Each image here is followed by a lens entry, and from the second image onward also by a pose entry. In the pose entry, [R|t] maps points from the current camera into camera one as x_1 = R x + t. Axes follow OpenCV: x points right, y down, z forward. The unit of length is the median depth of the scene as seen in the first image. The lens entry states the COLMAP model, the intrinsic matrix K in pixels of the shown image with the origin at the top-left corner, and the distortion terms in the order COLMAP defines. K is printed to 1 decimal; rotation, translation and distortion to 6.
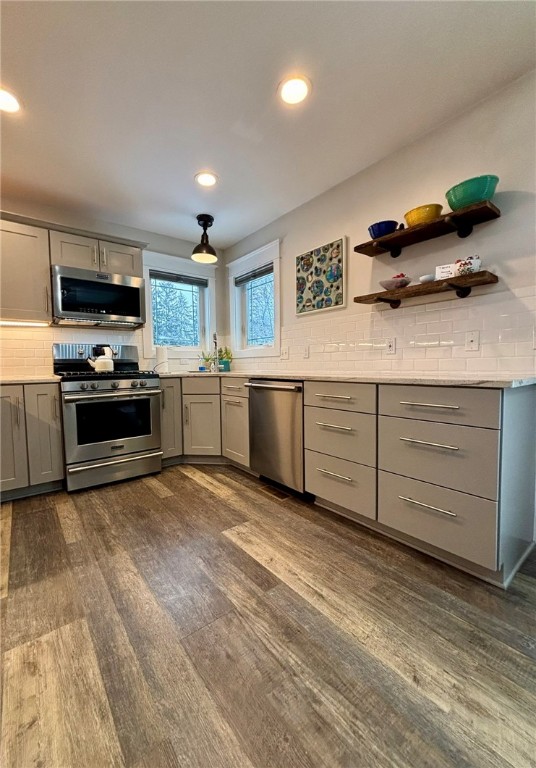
lens RADIAL K [[308.5, 0, 246.3], [0, 308.5, 386.5], [0, 0, 1]] dist [0.004164, 0.000920]
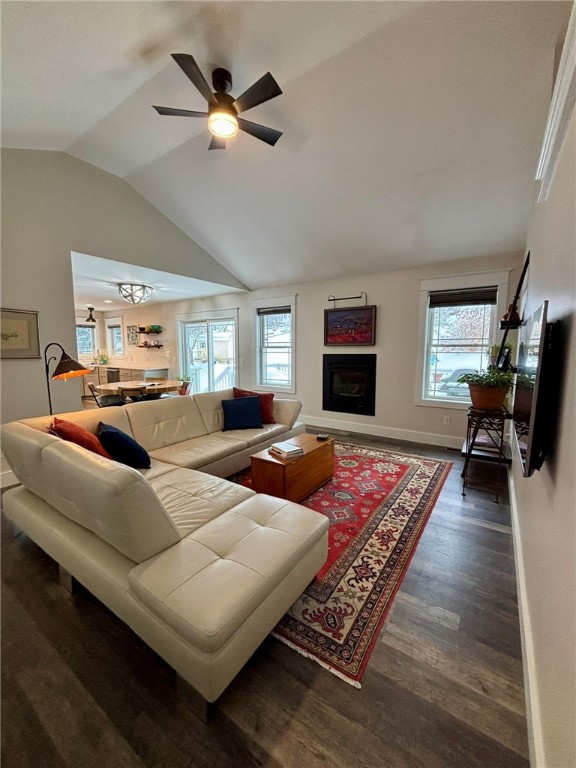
lens RADIAL K [[309.1, 0, 289.4], [0, 309.1, 381.0], [0, 0, 1]] dist [0.000907, -0.000202]
pose [[0.941504, -0.020533, 0.336375, 0.641457], [0.008651, 0.999286, 0.036785, 0.006580], [-0.336890, -0.031723, 0.941009, -2.375678]]
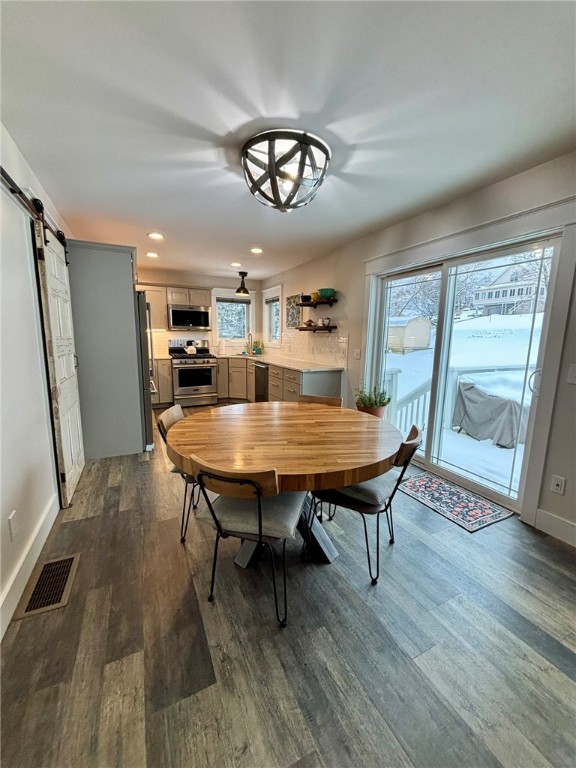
lens RADIAL K [[309.1, 0, 292.3], [0, 309.1, 388.2], [0, 0, 1]] dist [0.000907, -0.000202]
pose [[0.985203, 0.057771, -0.161361, 0.557714], [-0.040508, 0.993293, 0.108294, -0.074852], [0.166535, -0.100155, 0.980936, -0.946751]]
